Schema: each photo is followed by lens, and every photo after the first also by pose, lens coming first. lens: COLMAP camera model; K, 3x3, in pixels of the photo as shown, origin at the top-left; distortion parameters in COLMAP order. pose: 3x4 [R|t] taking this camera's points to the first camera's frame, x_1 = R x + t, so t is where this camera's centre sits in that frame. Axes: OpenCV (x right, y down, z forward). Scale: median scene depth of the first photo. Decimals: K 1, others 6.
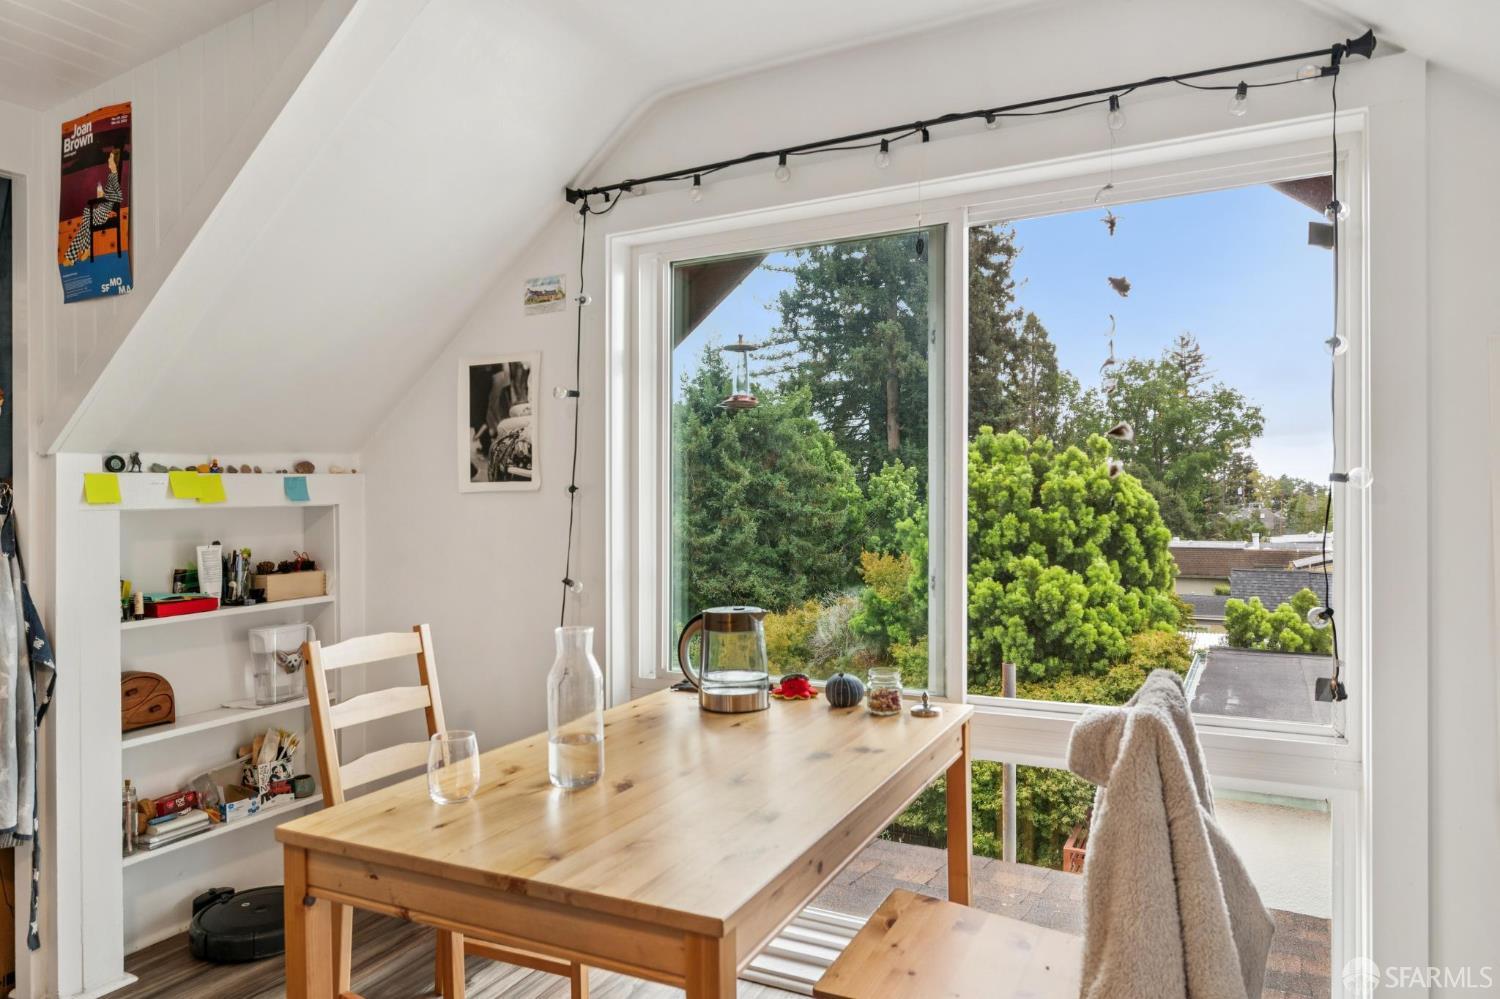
lens RADIAL K [[942.9, 0, 749.9], [0, 942.9, 500.2], [0, 0, 1]] dist [0.004122, 0.001632]
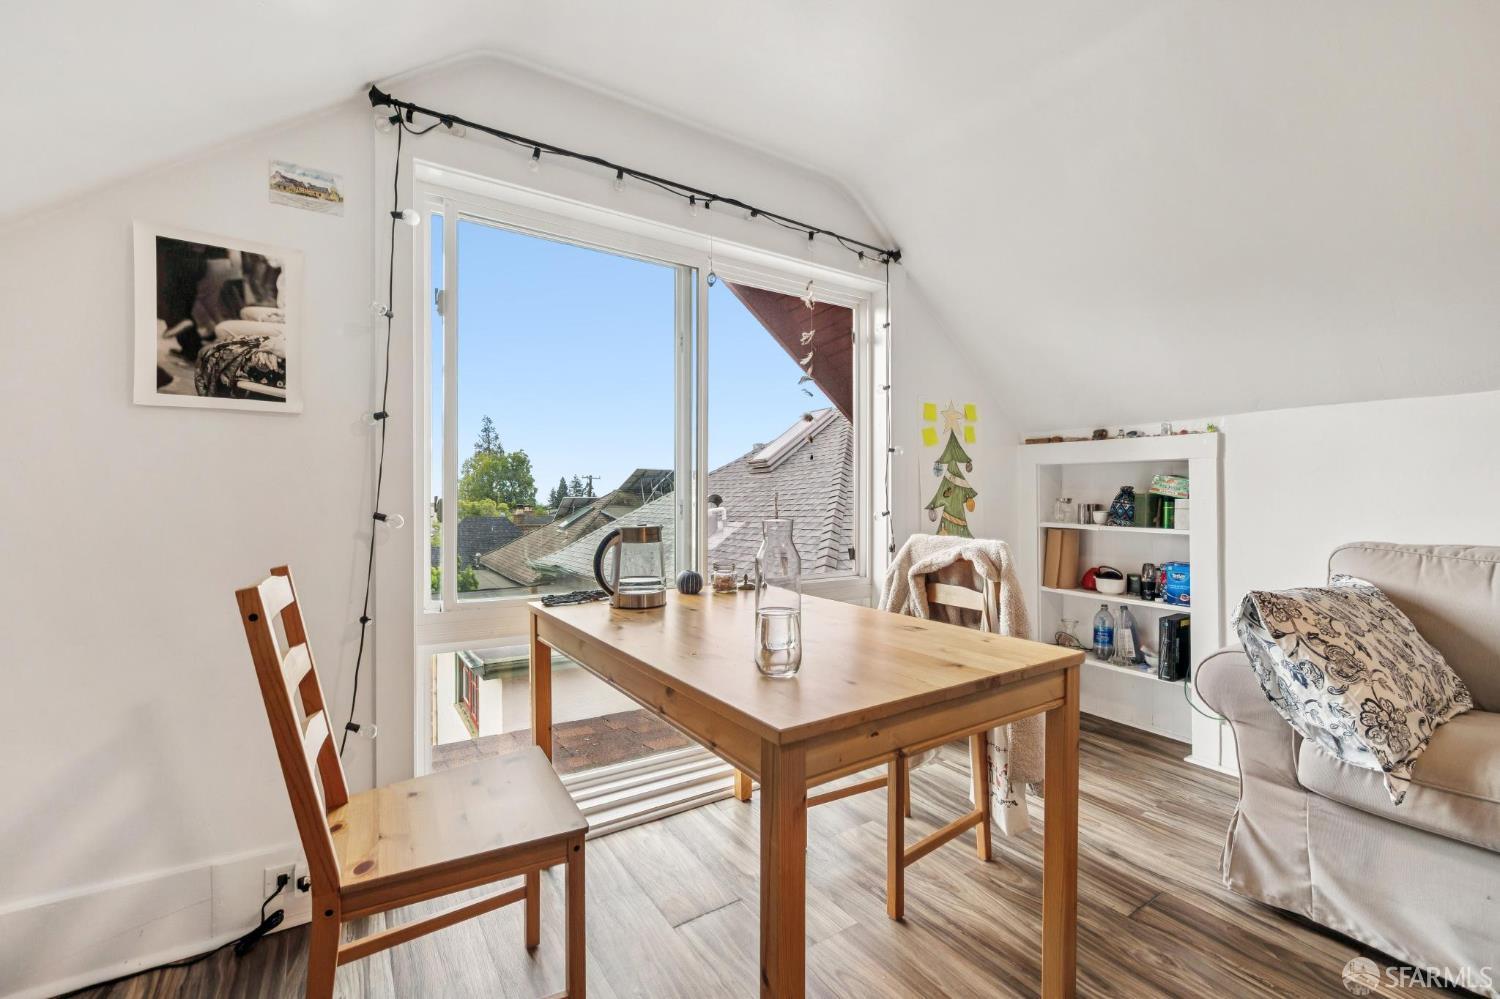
lens RADIAL K [[614.1, 0, 753.5], [0, 614.1, 503.0], [0, 0, 1]] dist [-0.001216, -0.000130]
pose [[0.503896, 0.007114, 0.863735, -0.490383], [-0.005263, 0.999973, -0.005166, 0.069883], [-0.863748, -0.001943, 0.503919, 0.362627]]
